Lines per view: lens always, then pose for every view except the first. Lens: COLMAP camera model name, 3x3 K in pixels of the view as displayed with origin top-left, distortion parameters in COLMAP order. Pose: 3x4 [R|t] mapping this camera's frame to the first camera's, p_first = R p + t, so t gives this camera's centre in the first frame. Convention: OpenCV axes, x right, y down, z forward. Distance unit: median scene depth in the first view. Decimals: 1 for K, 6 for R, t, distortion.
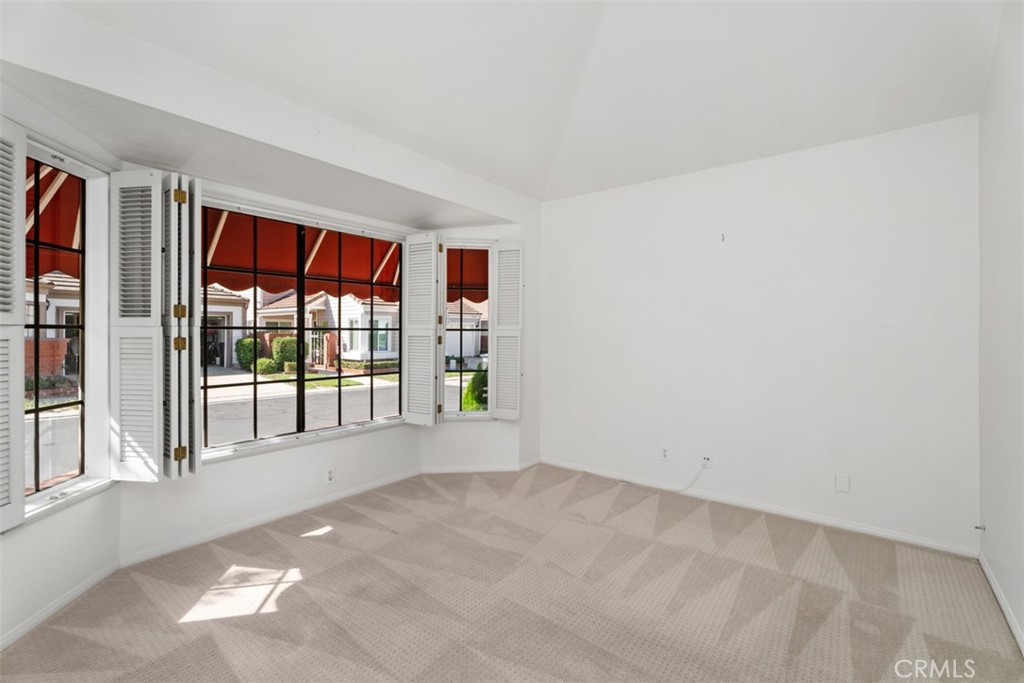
lens RADIAL K [[456.4, 0, 509.8], [0, 456.4, 332.5], [0, 0, 1]] dist [-0.003325, -0.000534]
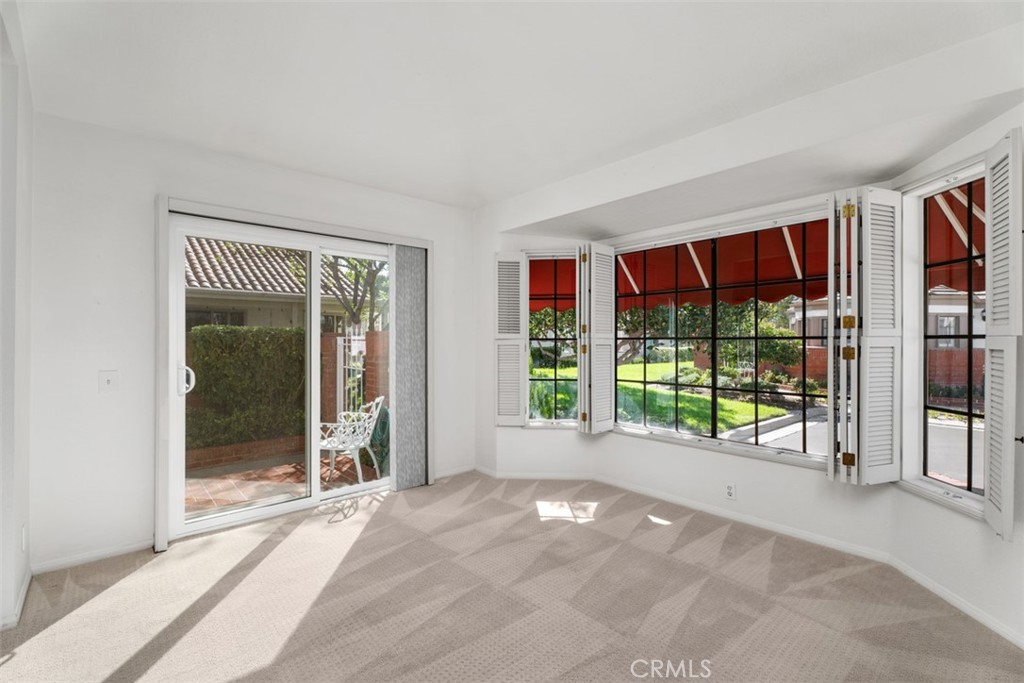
lens RADIAL K [[456.4, 0, 511.6], [0, 456.4, 343.5], [0, 0, 1]] dist [-0.003325, -0.000534]
pose [[-0.172534, 0.002870, -0.984999, 0.746780], [-0.002760, 0.999990, 0.003397, 0.001945], [0.985000, 0.003305, -0.172524, 0.844538]]
